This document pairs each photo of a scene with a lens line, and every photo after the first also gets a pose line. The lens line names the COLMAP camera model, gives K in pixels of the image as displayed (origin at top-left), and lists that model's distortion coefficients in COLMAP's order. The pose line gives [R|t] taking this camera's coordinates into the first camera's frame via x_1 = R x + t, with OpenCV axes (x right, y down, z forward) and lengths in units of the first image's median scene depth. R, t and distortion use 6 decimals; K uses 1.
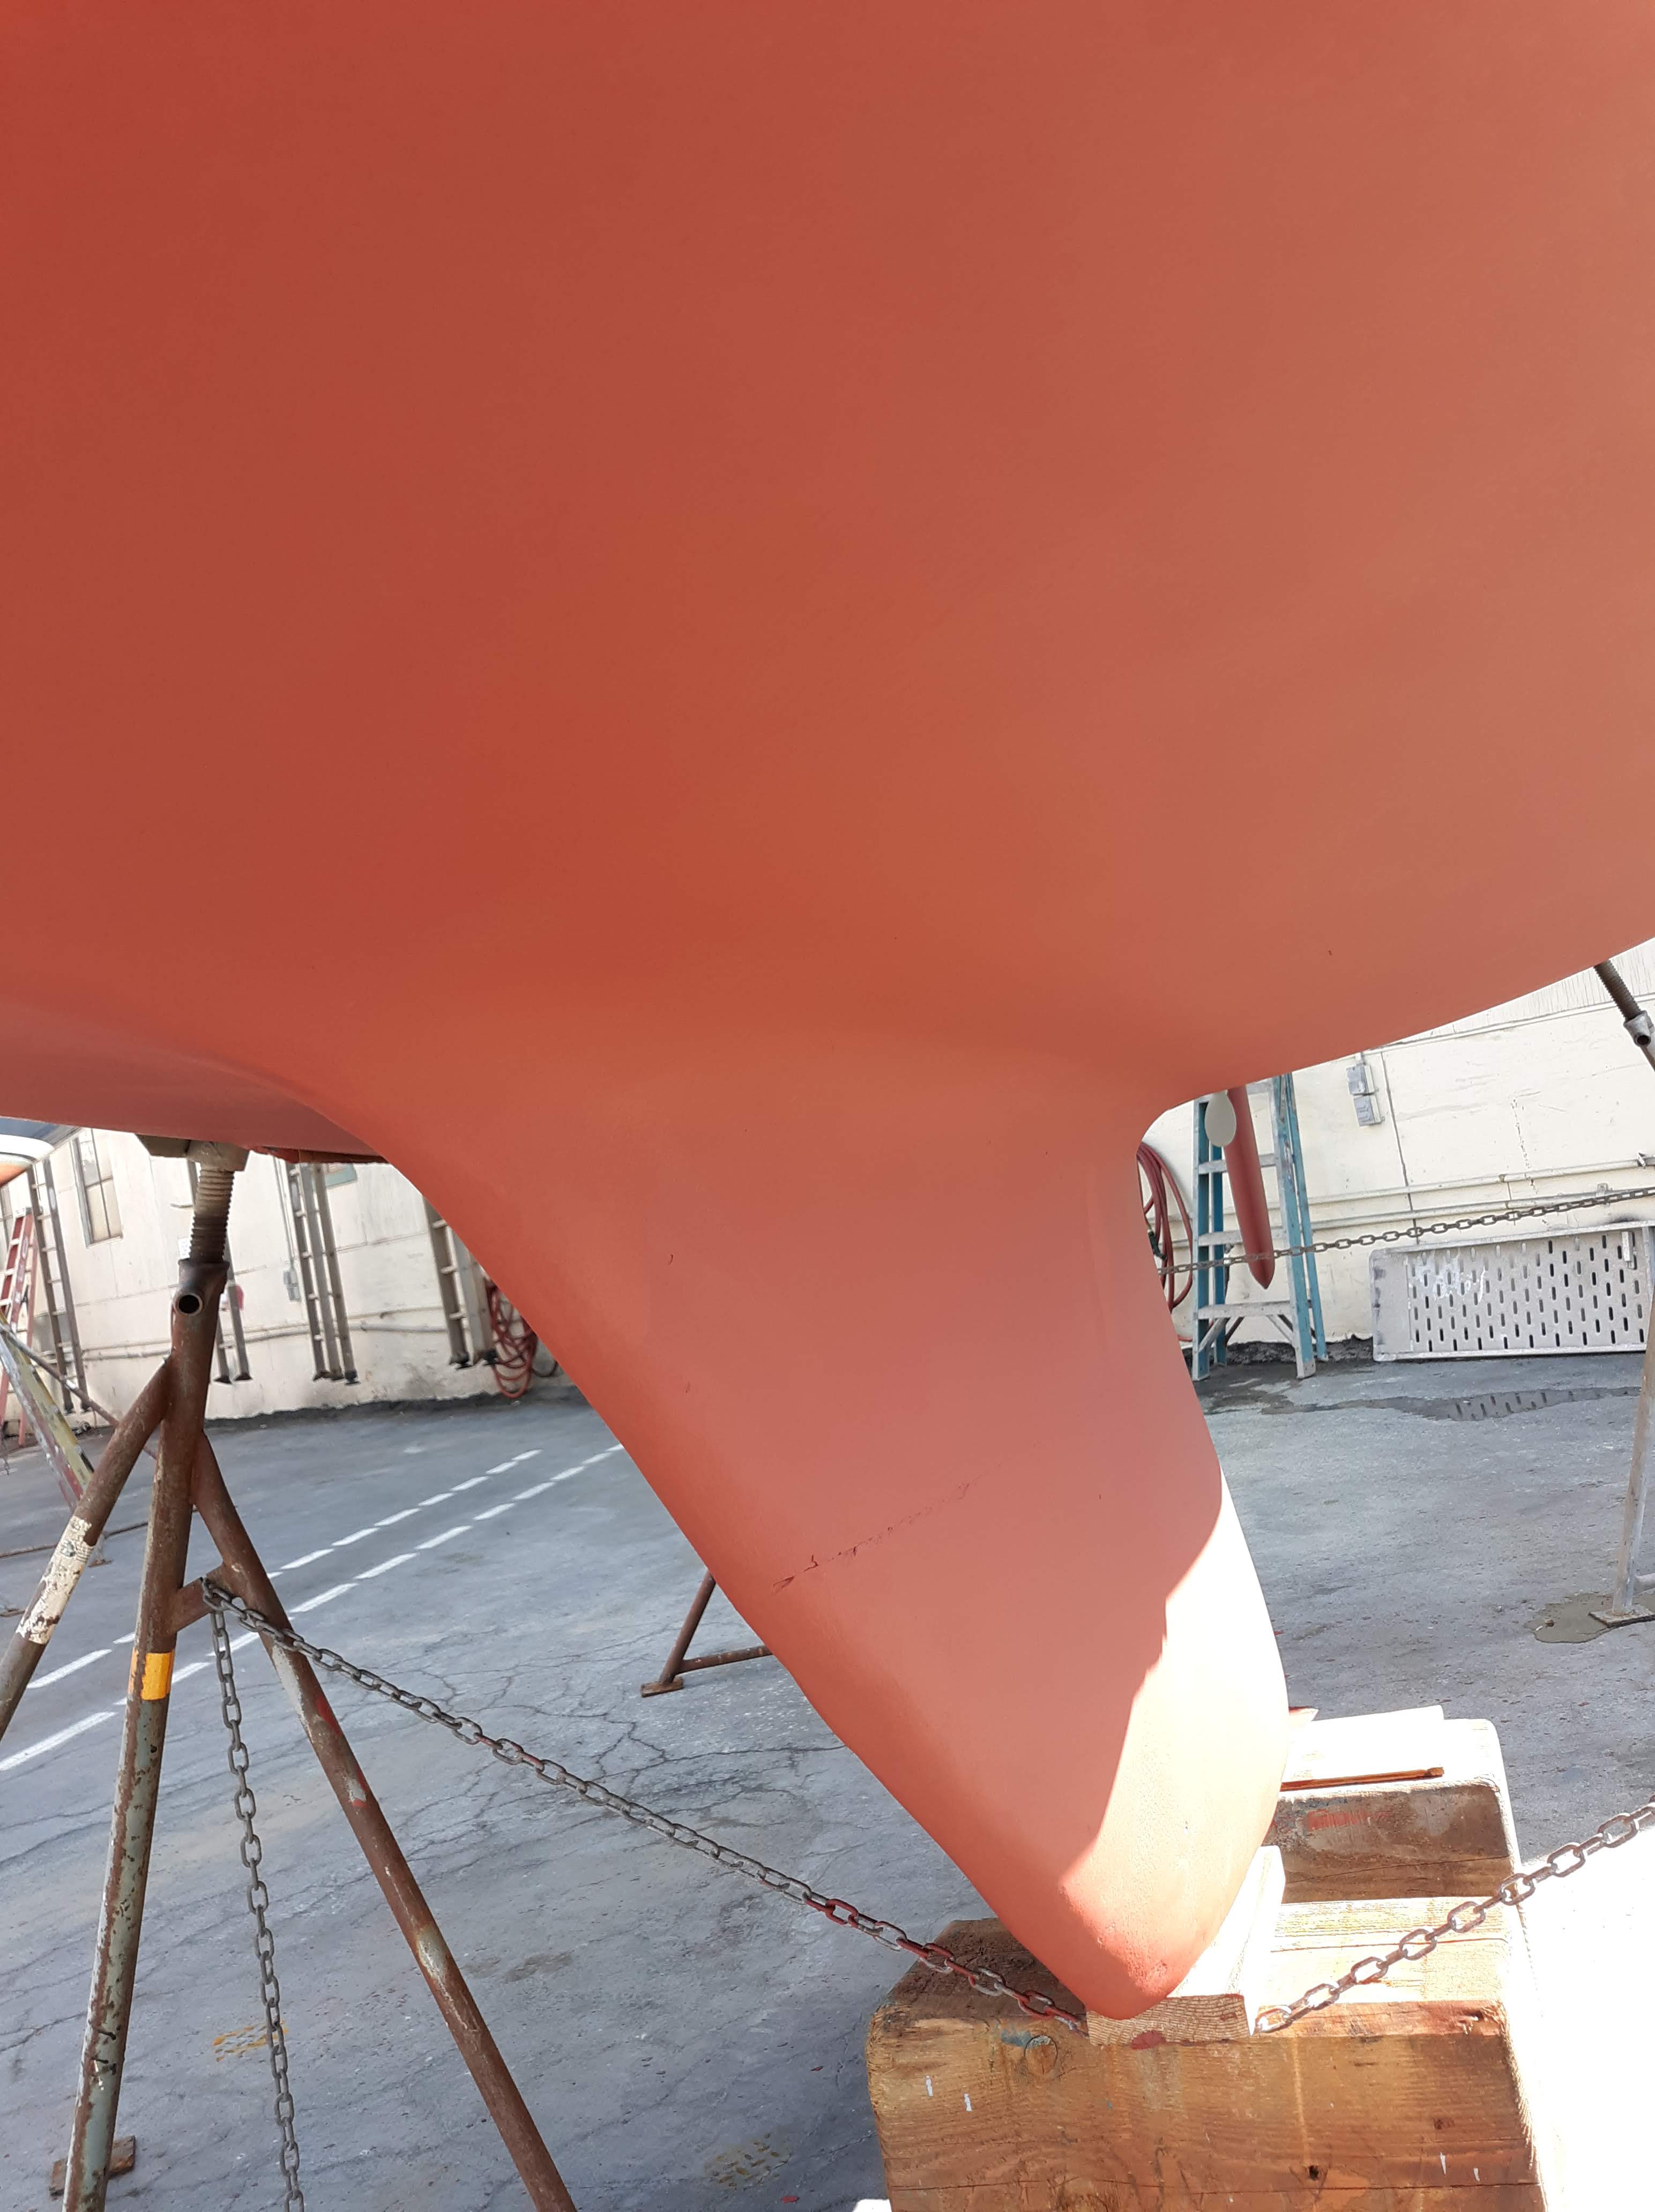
lens RADIAL K [[1815.9, 0, 815.8], [0, 1815.9, 1107.4], [0, 0, 1]] dist [-0.007336, -0.014092]
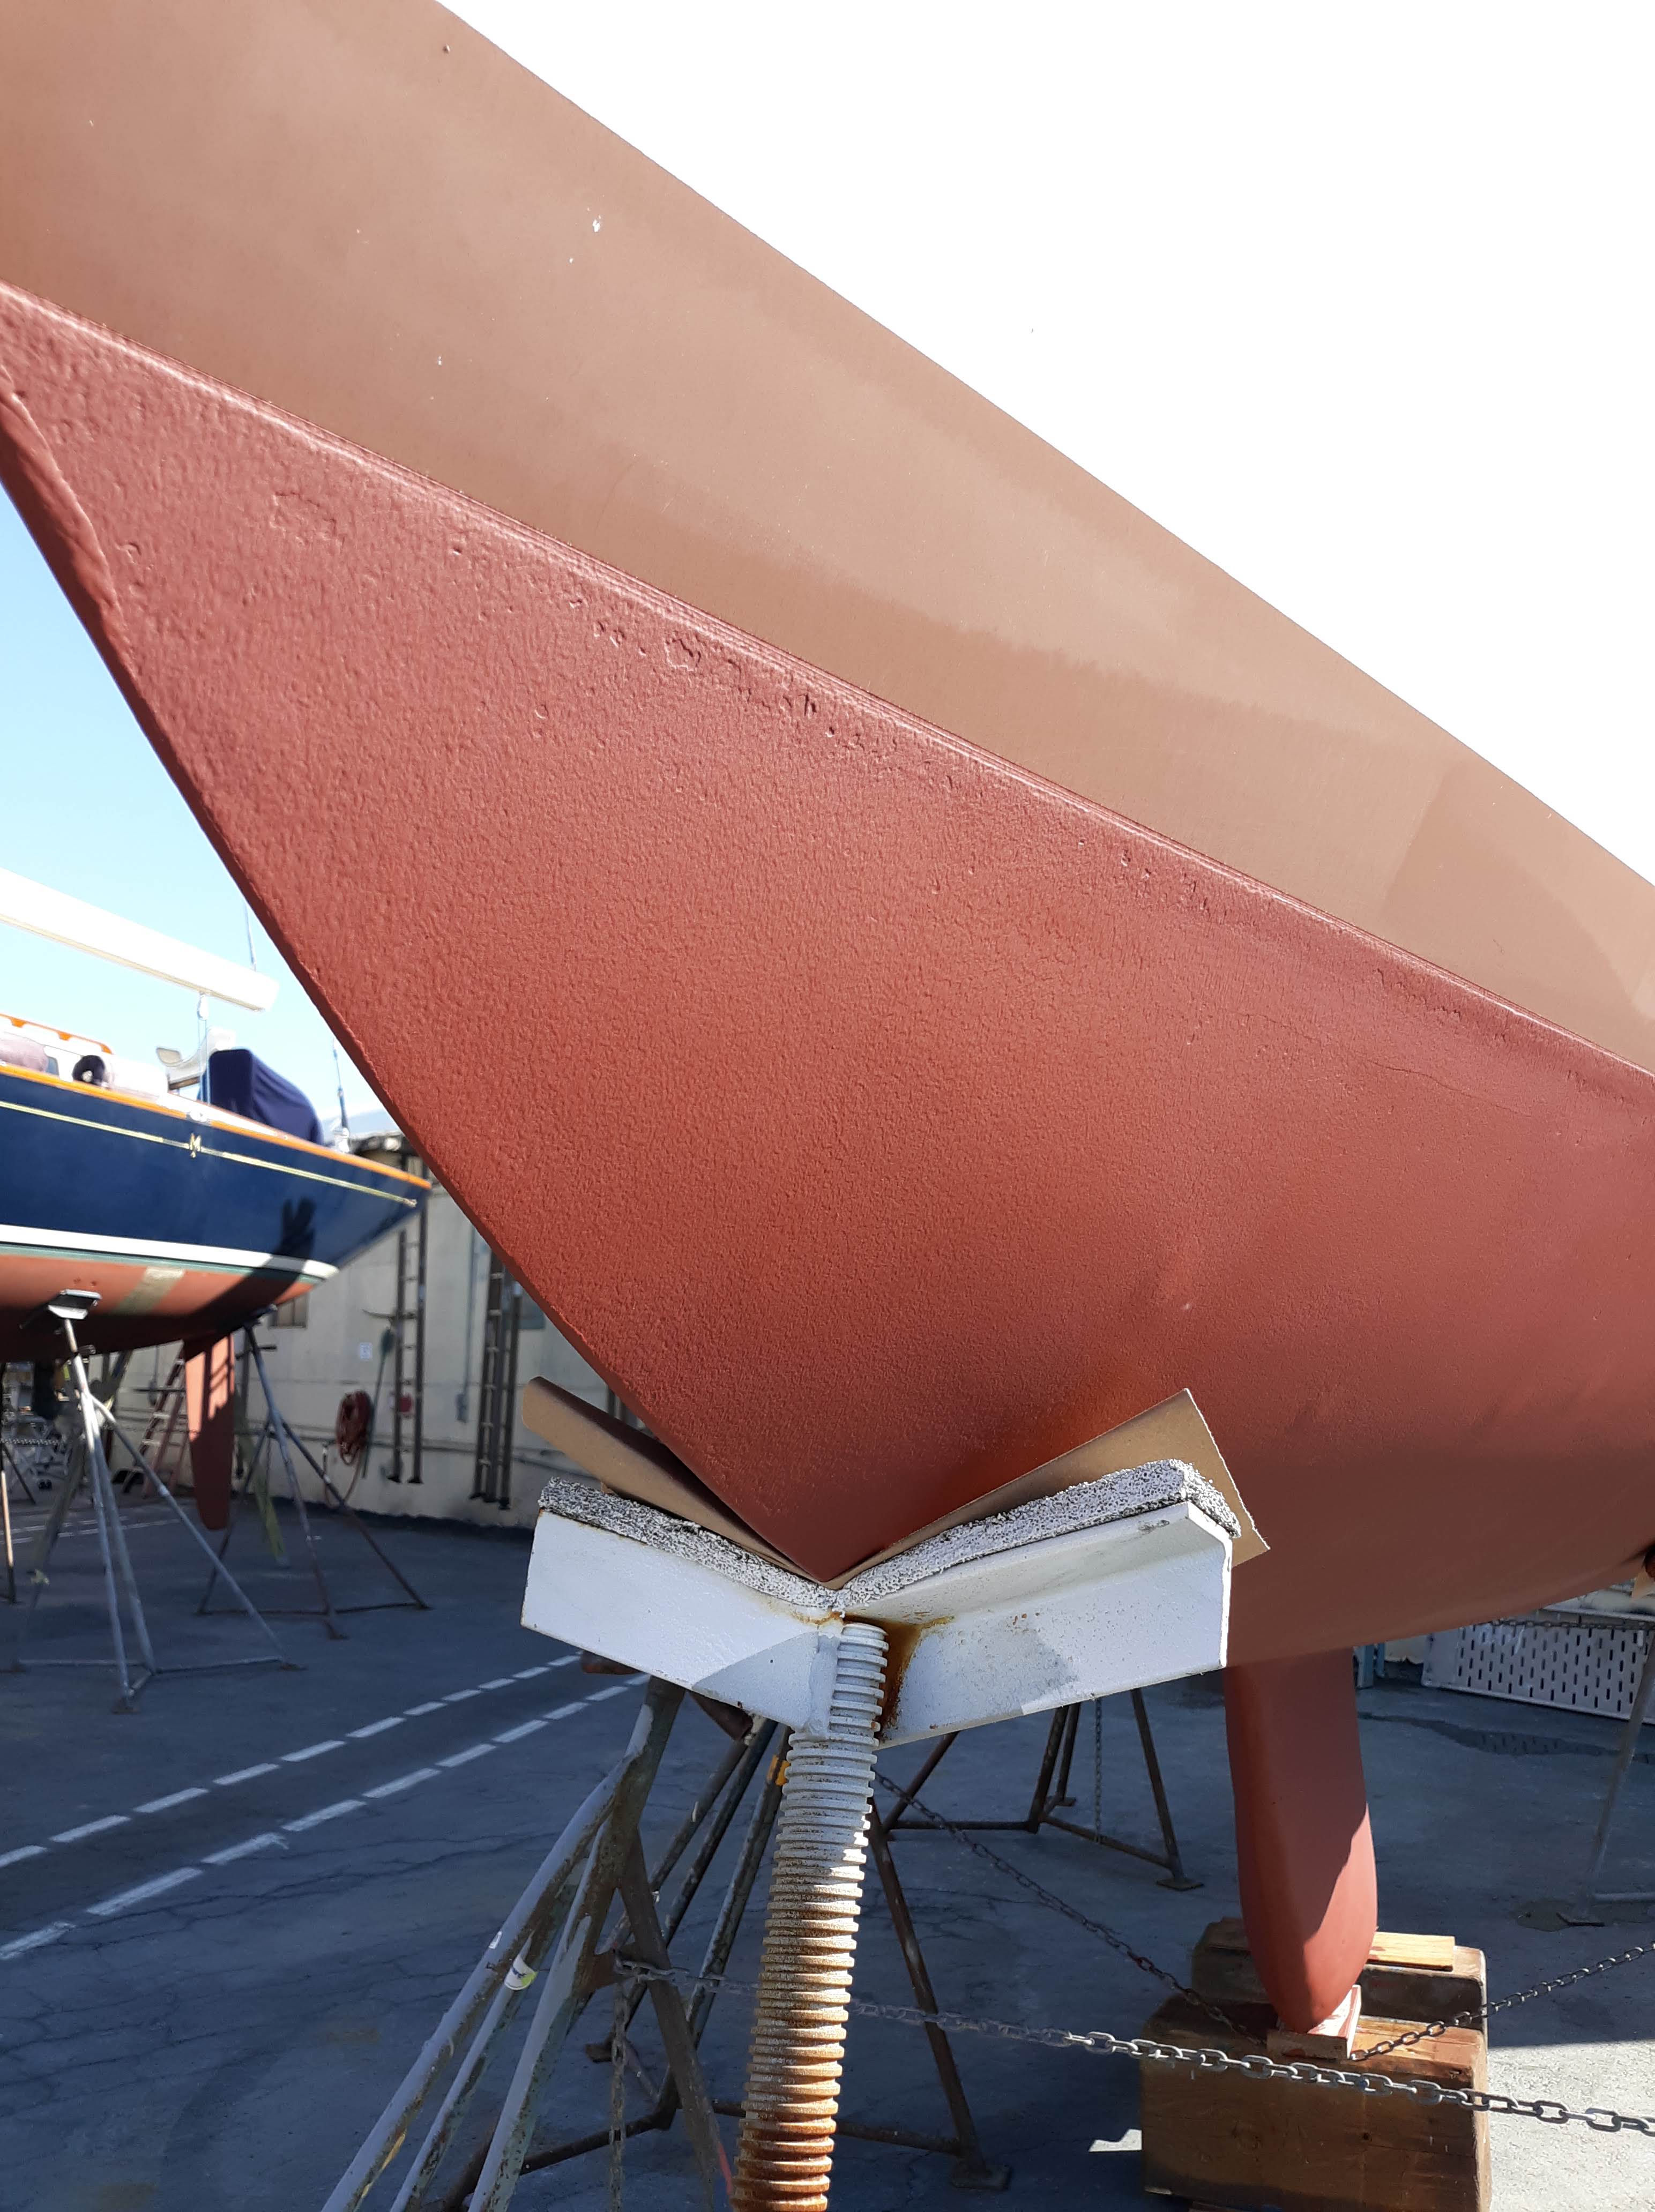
lens RADIAL K [[1815.9, 0, 840.1], [0, 1815.9, 1104.3], [0, 0, 1]] dist [-0.007336, -0.014092]
pose [[0.981188, 0.188568, -0.041374, -0.117077], [-0.191655, 0.977198, -0.091391, -0.065782], [0.023198, 0.097601, 0.994955, -0.306319]]
